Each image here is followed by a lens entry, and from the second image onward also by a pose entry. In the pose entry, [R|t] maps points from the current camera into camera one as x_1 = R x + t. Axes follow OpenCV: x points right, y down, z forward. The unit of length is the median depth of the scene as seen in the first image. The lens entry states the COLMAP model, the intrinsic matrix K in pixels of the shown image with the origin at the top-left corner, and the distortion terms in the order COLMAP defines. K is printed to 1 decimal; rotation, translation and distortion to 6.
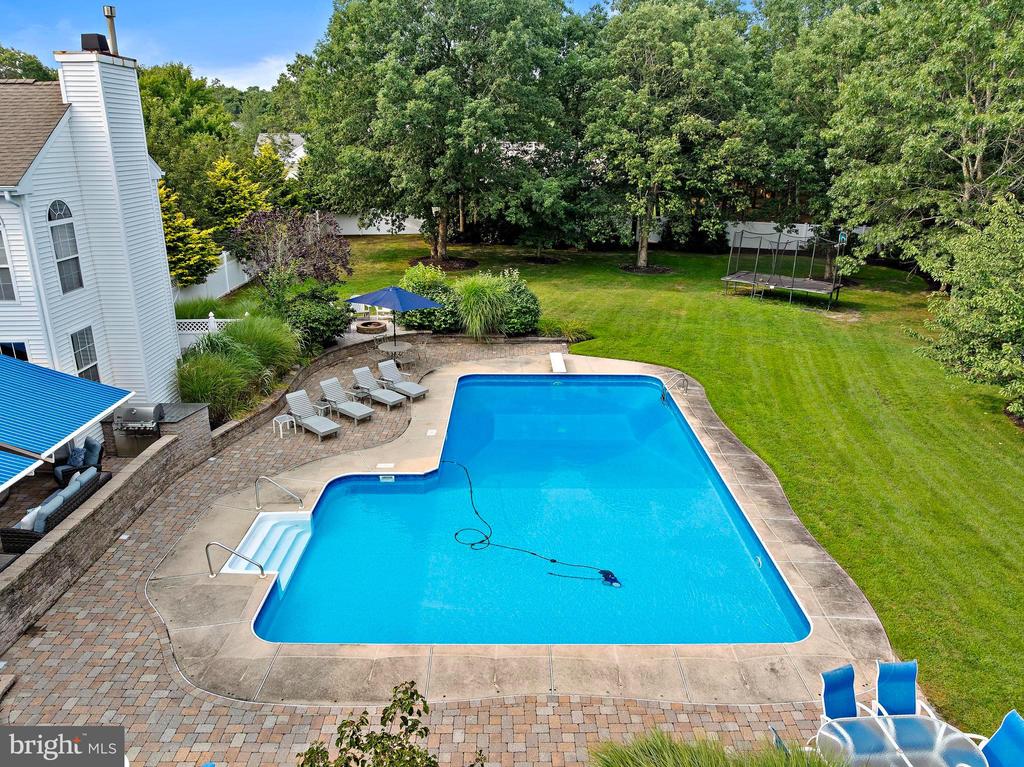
lens RADIAL K [[721.3, 0, 512.0], [0, 721.3, 383.5], [0, 0, 1]] dist [-0.030960, -0.003669]
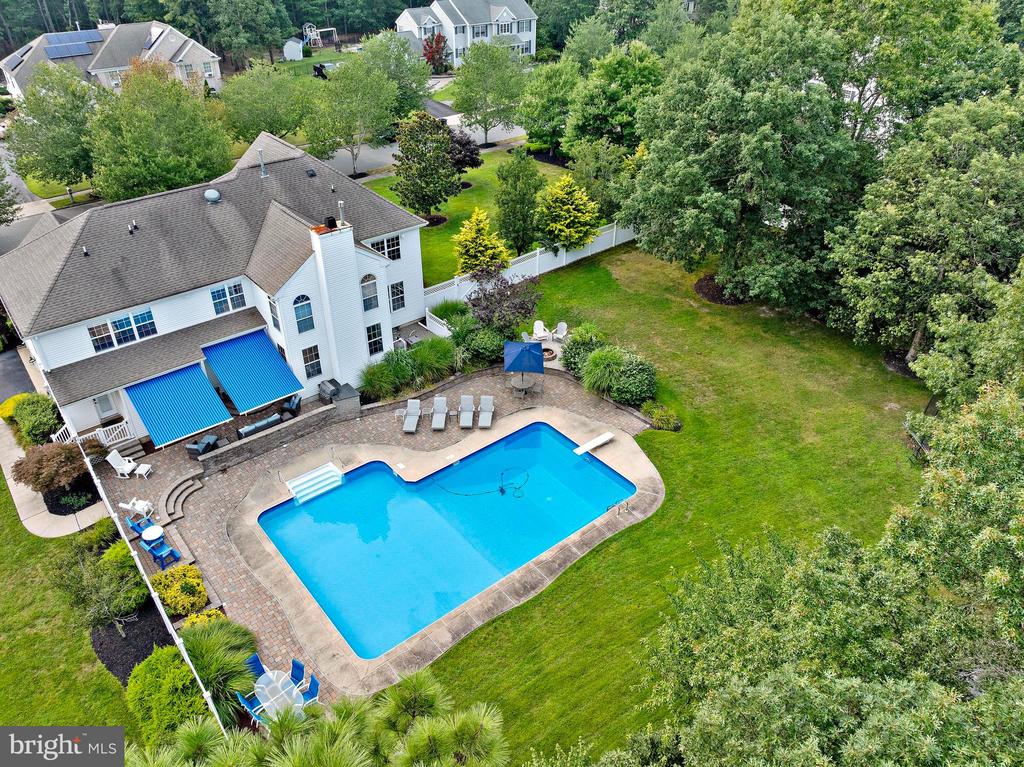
lens RADIAL K [[721.3, 0, 512.0], [0, 721.3, 383.5], [0, 0, 1]] dist [-0.030960, -0.003669]
pose [[0.642217, 0.423949, -0.638612, 1.264923], [-0.253060, 0.903681, 0.345429, -0.908096], [0.723546, -0.060233, 0.687644, -0.066980]]
